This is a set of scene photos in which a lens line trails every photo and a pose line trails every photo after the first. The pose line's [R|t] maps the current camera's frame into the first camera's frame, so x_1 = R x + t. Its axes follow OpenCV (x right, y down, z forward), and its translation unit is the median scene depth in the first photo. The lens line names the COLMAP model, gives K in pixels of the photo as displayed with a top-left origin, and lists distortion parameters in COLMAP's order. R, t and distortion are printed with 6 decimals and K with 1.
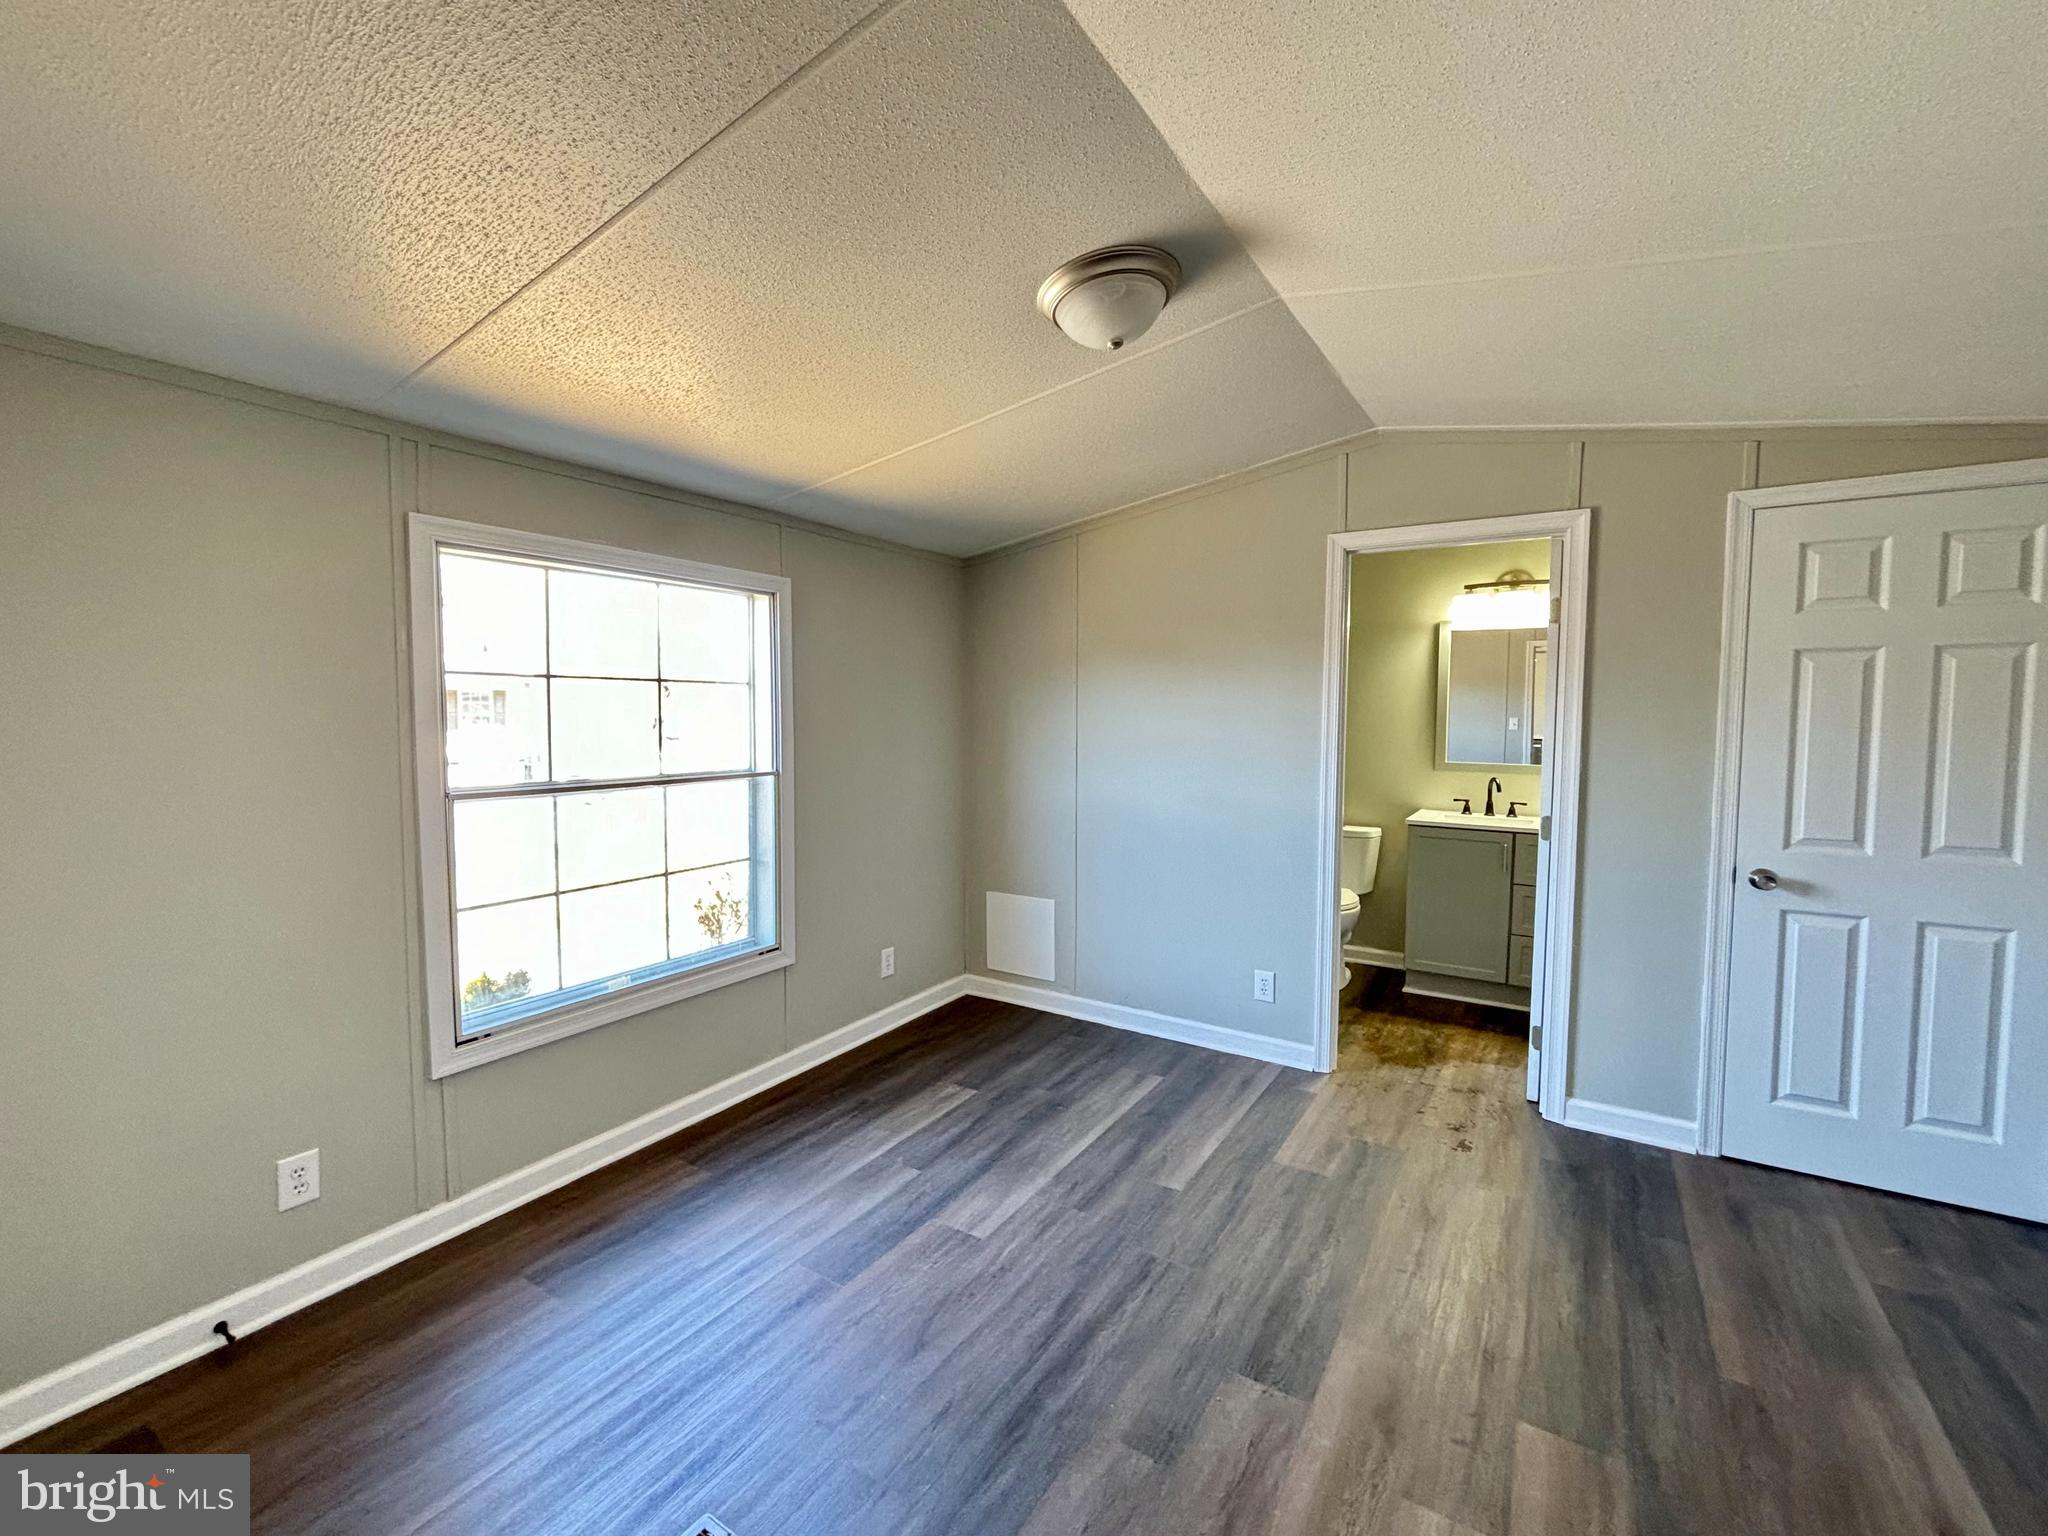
lens RADIAL K [[884.2, 0, 1018.4], [0, 884.2, 767.0], [0, 0, 1]] dist [-0.001001, 0.009917]
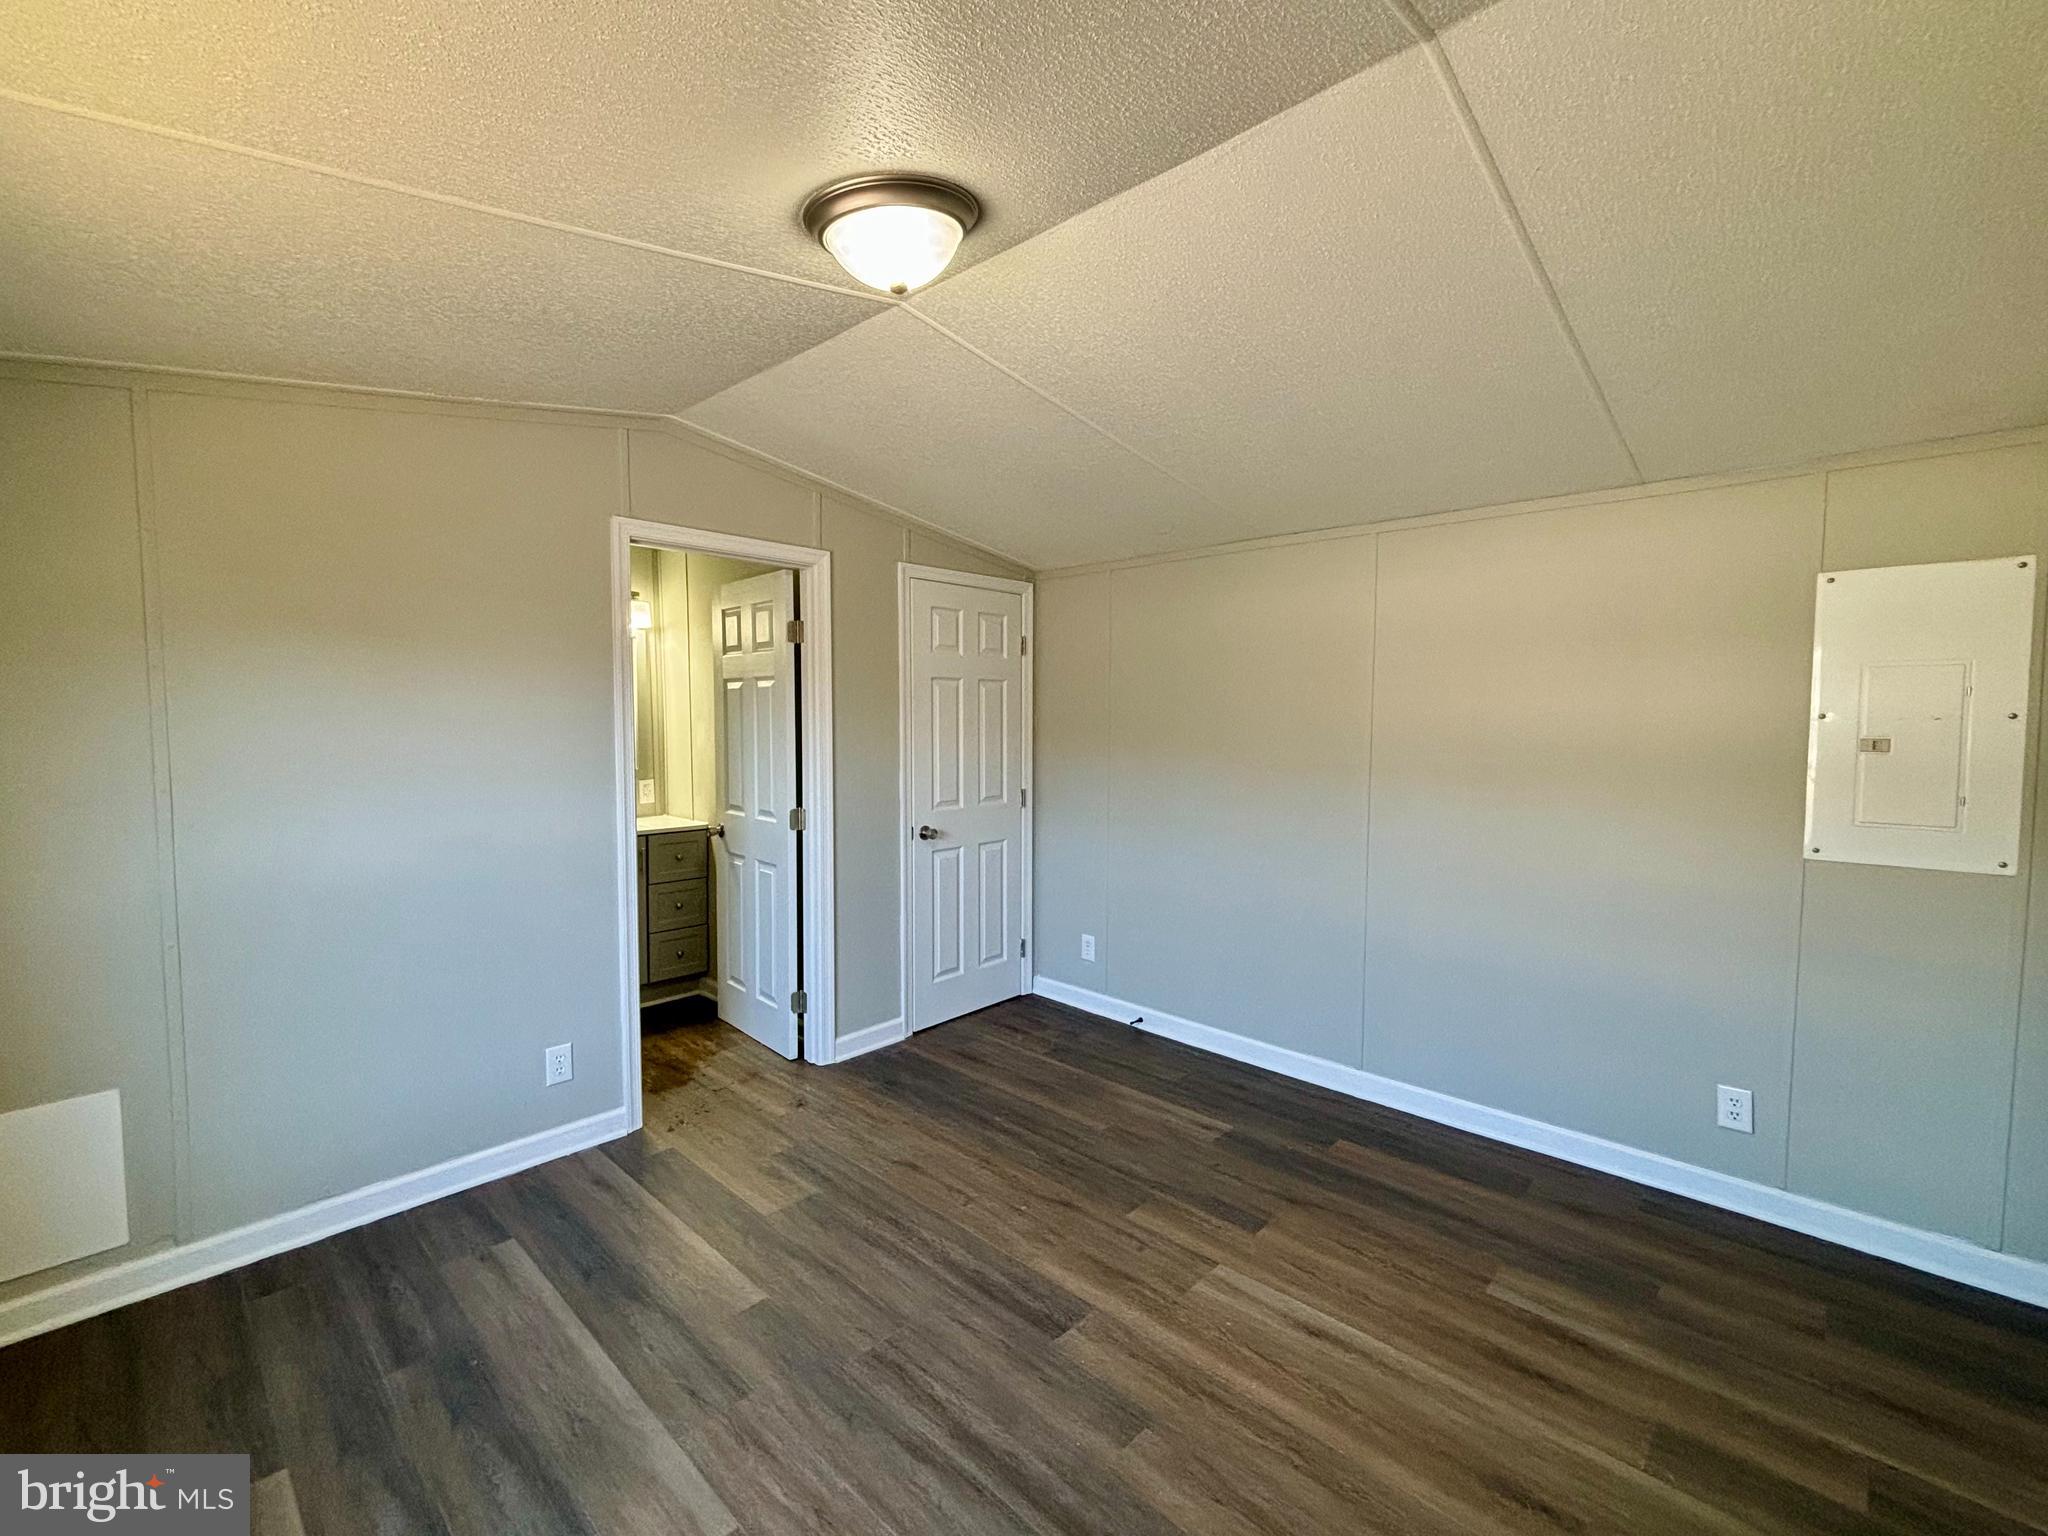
lens RADIAL K [[884.2, 0, 1018.4], [0, 884.2, 767.0], [0, 0, 1]] dist [-0.001001, 0.009917]
pose [[0.194443, -0.062979, 0.978890, -0.521052], [0.063893, 0.996631, 0.051429, -0.043876], [-0.978831, 0.052545, 0.197812, 0.538755]]
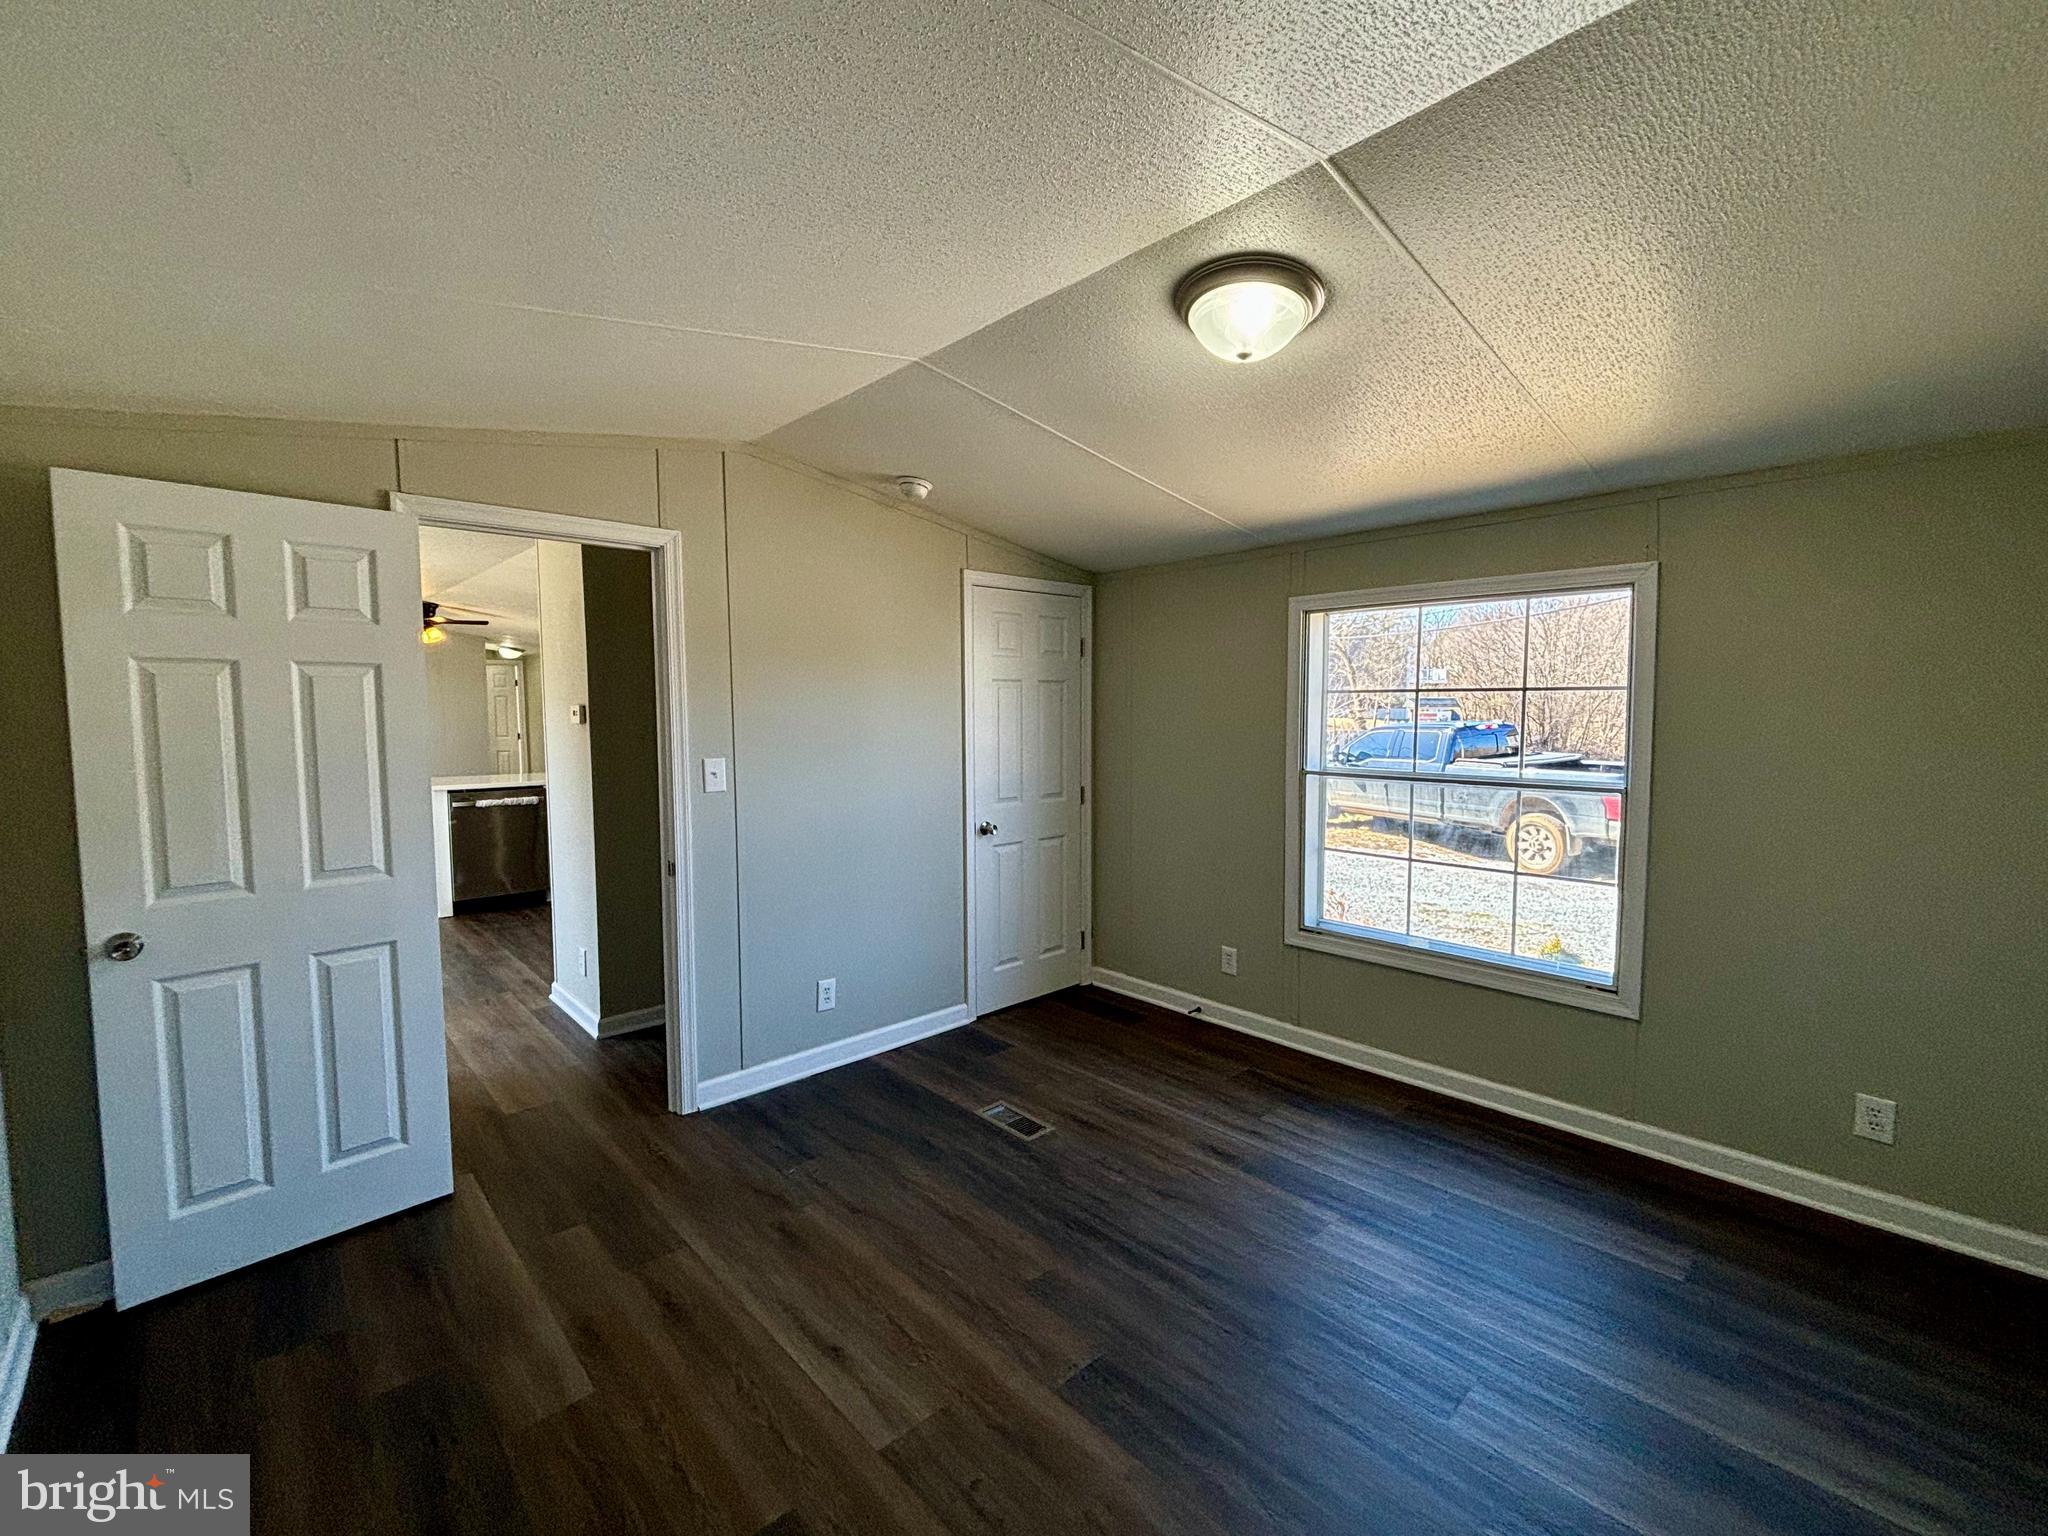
lens RADIAL K [[884.2, 0, 1018.4], [0, 884.2, 767.0], [0, 0, 1]] dist [-0.001001, 0.009917]
pose [[-0.263047, 0.060463, -0.962886, 0.840483], [-0.061787, 0.994930, 0.079355, -0.056712], [0.962802, 0.080368, -0.257978, 0.759718]]
